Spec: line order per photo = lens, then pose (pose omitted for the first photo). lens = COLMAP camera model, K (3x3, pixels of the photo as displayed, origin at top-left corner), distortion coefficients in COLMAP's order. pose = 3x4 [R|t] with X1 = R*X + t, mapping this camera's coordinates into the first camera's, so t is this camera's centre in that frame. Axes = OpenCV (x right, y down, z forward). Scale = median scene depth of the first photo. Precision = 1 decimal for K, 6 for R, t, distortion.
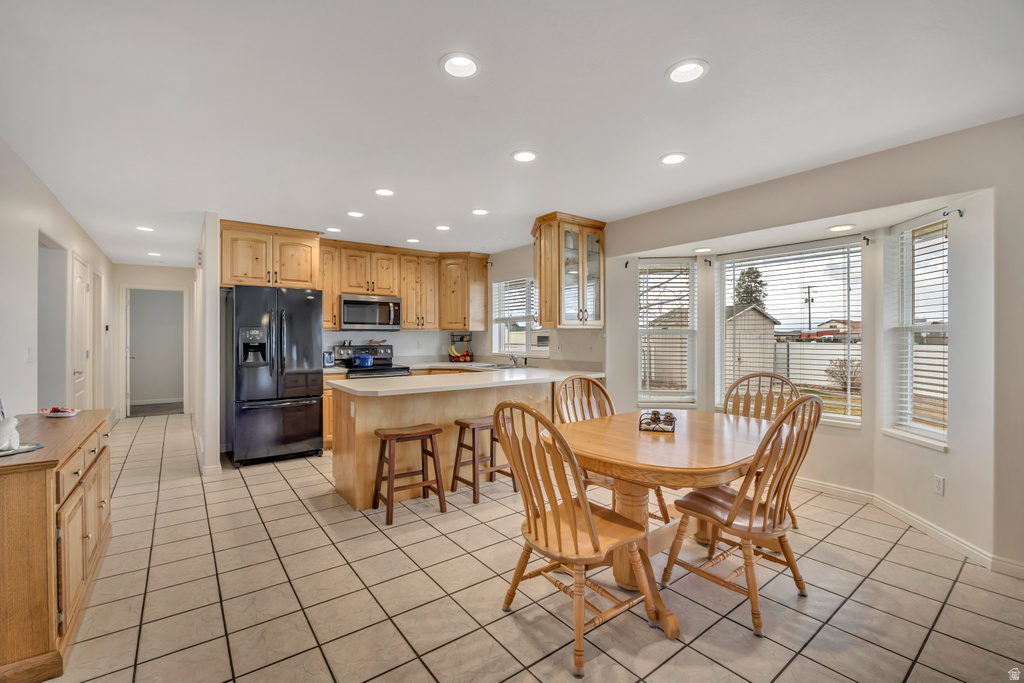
lens RADIAL K [[442.1, 0, 508.8], [0, 442.1, 338.0], [0, 0, 1]] dist [-0.021129, 0.002706]
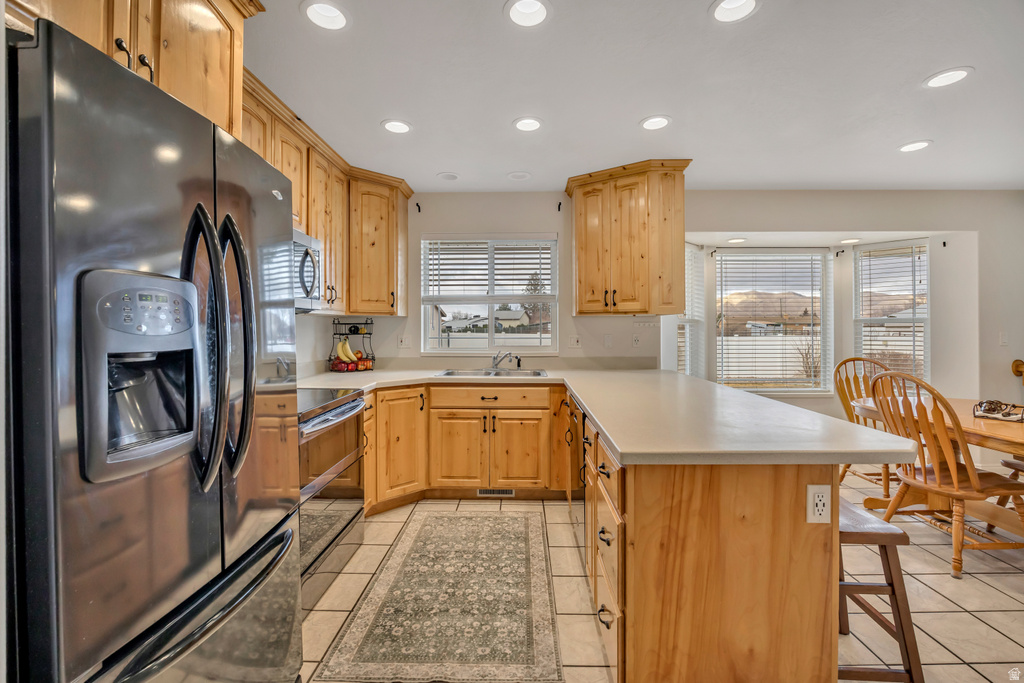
lens RADIAL K [[442.1, 0, 516.8], [0, 442.1, 326.8], [0, 0, 1]] dist [-0.021129, 0.002706]
pose [[0.617509, 0.000805, 0.786563, -0.546624], [0.002669, 0.999992, -0.003119, 0.000292], [-0.786559, 0.004025, 0.617502, 0.636882]]
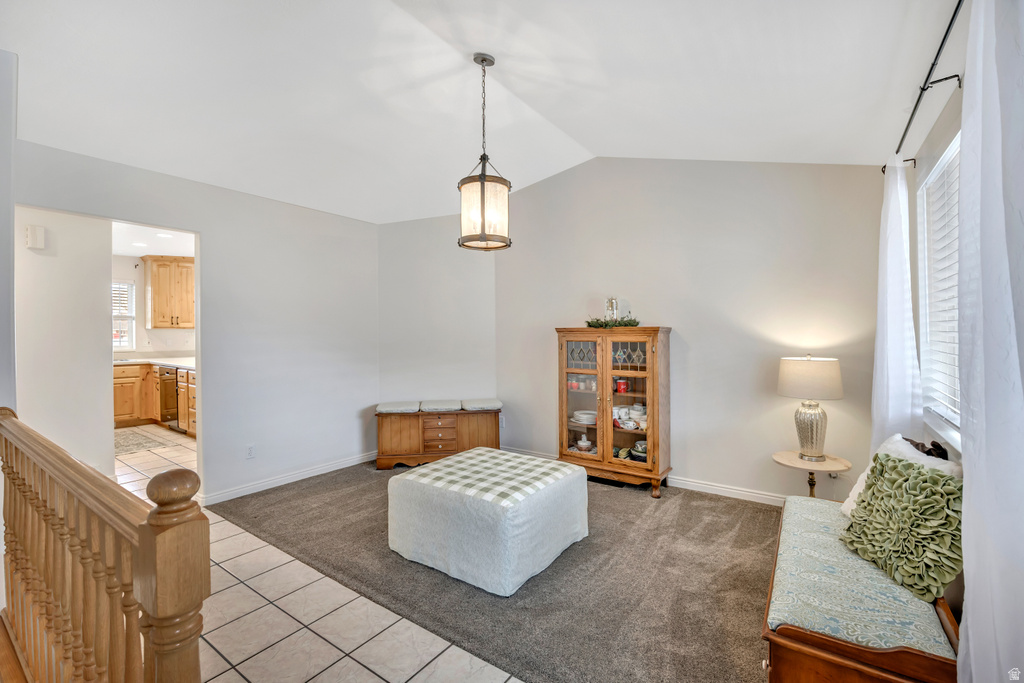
lens RADIAL K [[442.1, 0, 512.2], [0, 442.1, 338.6], [0, 0, 1]] dist [-0.021129, 0.002706]
pose [[-0.318838, -0.020914, 0.947578, -1.507166], [-0.004760, 0.999779, 0.020465, -0.021216], [-0.947797, 0.002014, -0.318868, 0.392872]]
